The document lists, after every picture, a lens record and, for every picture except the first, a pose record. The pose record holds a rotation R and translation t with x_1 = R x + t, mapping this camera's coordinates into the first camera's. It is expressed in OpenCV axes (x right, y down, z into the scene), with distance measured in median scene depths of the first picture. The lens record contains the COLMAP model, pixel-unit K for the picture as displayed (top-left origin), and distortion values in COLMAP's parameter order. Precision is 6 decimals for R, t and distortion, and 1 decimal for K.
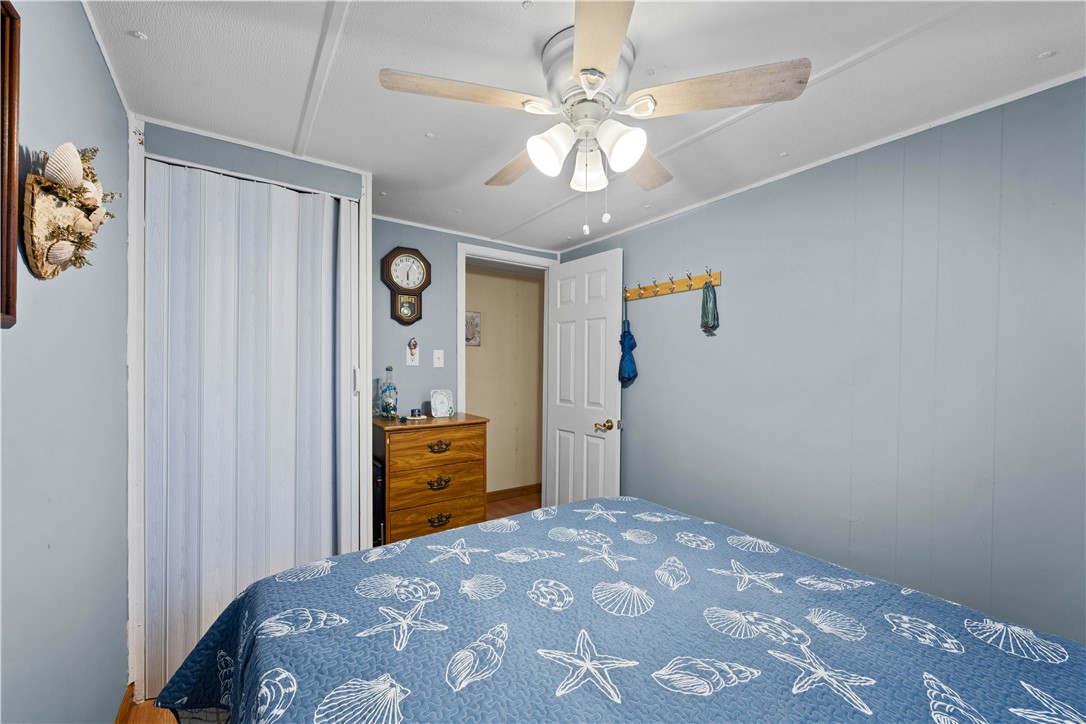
lens RADIAL K [[431.2, 0, 544.0], [0, 431.2, 366.3], [0, 0, 1]] dist [0.000255, -0.000179]
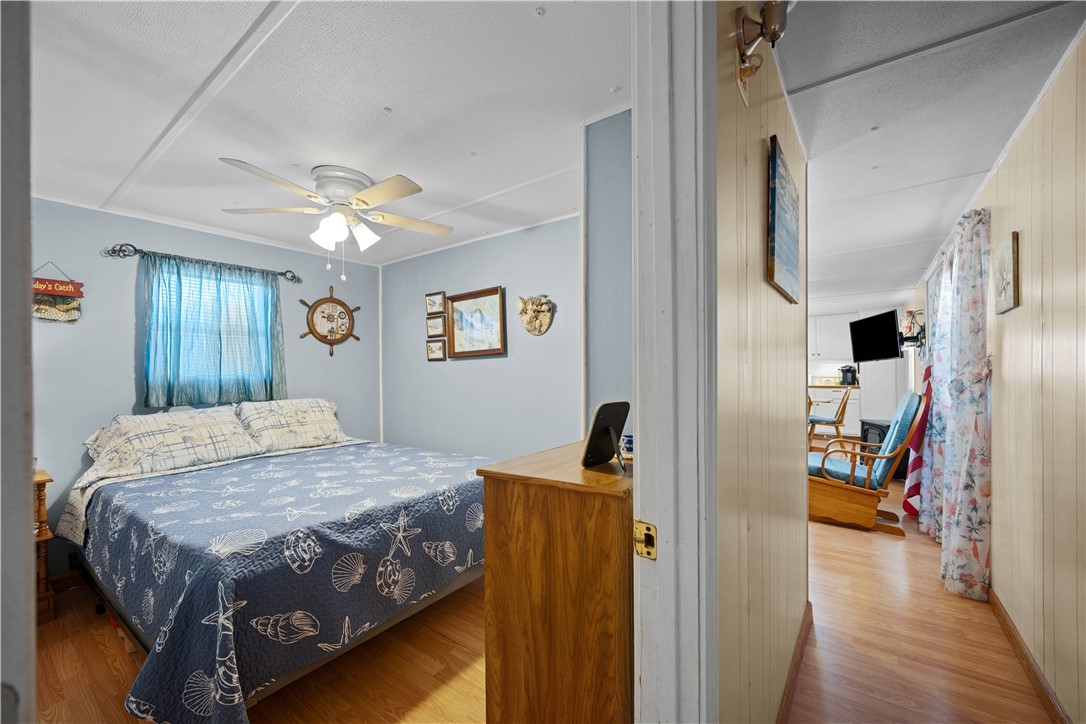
lens RADIAL K [[431.2, 0, 547.6], [0, 431.2, 369.4], [0, 0, 1]] dist [0.000255, -0.000179]
pose [[-0.949349, 0.003513, -0.314205, -0.133110], [0.003602, 0.999993, 0.000297, 0.045322], [0.314204, -0.000850, -0.949355, 2.897492]]
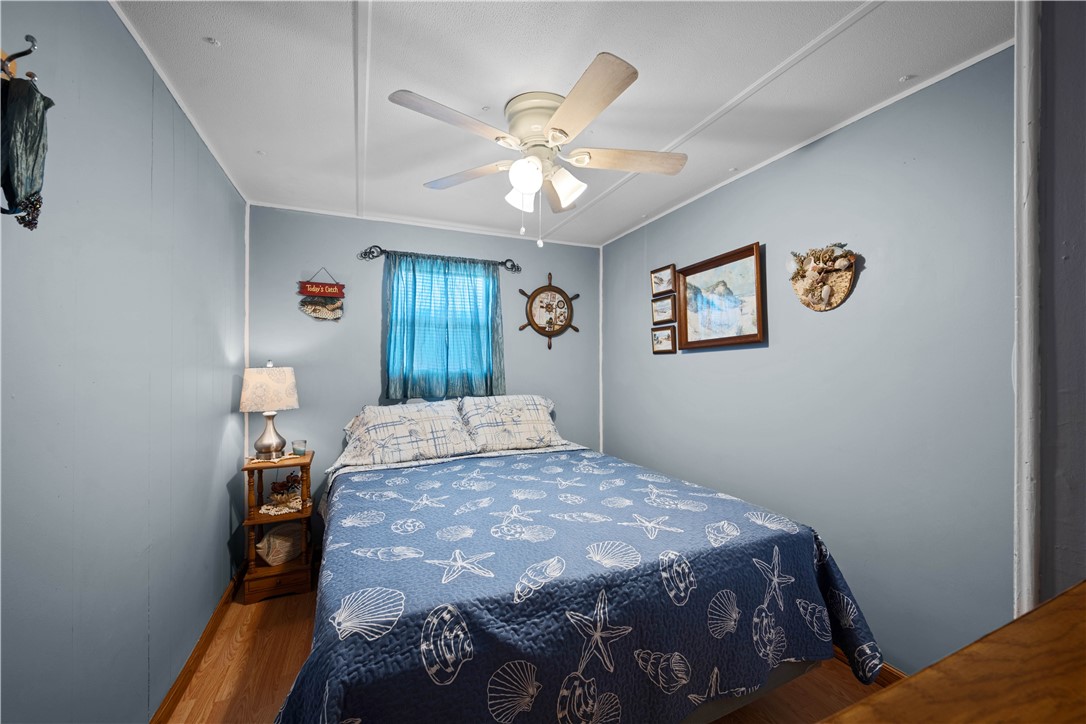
lens RADIAL K [[431.2, 0, 550.2], [0, 431.2, 362.6], [0, 0, 1]] dist [0.000255, -0.000179]
pose [[-0.980585, -0.001683, 0.196087, -0.190477], [-0.002670, 0.999985, -0.004771, 0.046597], [-0.196076, -0.005202, -0.980575, 2.290655]]
